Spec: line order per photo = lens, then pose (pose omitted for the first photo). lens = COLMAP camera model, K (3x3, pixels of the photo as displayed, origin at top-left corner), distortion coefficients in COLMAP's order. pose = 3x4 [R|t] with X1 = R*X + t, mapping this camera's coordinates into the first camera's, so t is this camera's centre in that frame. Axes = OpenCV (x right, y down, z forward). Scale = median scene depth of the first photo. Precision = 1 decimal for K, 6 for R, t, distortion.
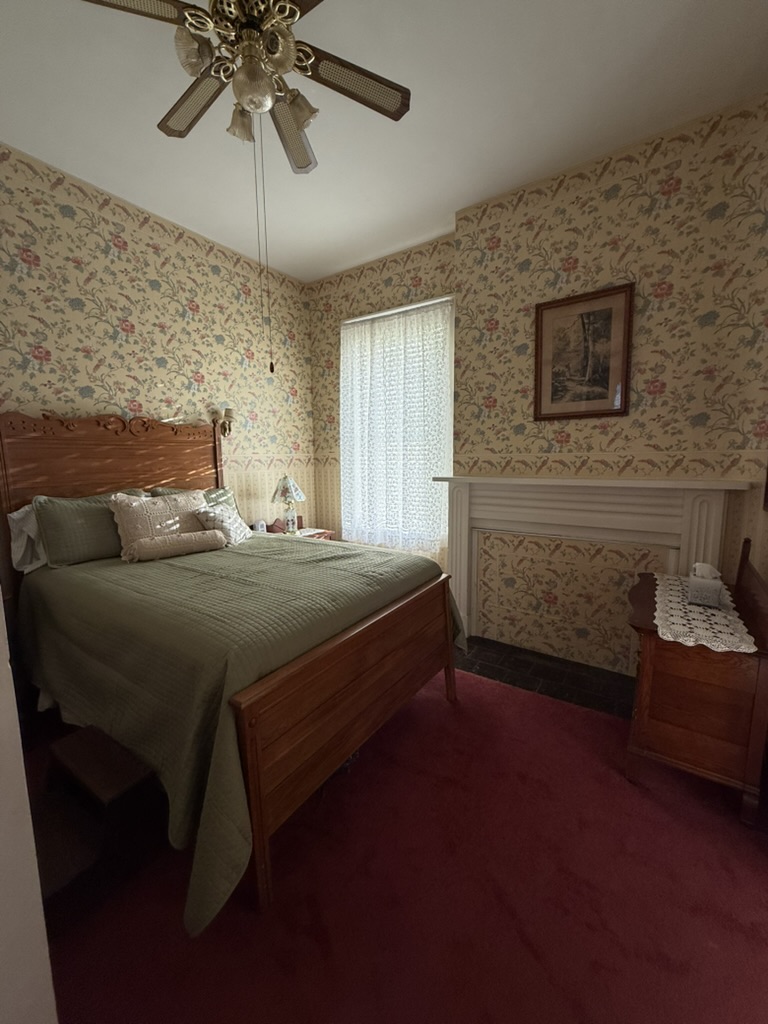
lens RADIAL K [[411.0, 0, 381.0], [0, 411.0, 512.8], [0, 0, 1]] dist [-0.000616, -0.000562]
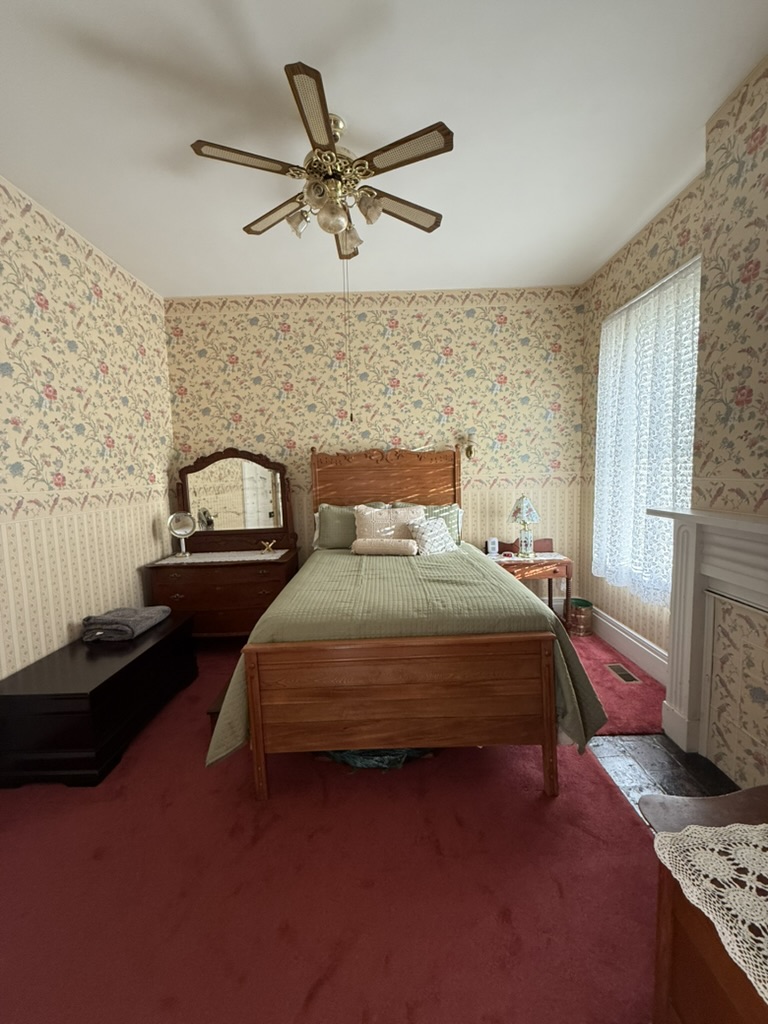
lens RADIAL K [[411.0, 0, 384.0], [0, 411.0, 513.2], [0, 0, 1]] dist [-0.000616, -0.000562]
pose [[0.558234, 0.081554, -0.825666, 0.477719], [-0.094284, 0.994946, 0.034528, -0.061037], [0.824309, 0.058572, 0.563102, 0.208707]]
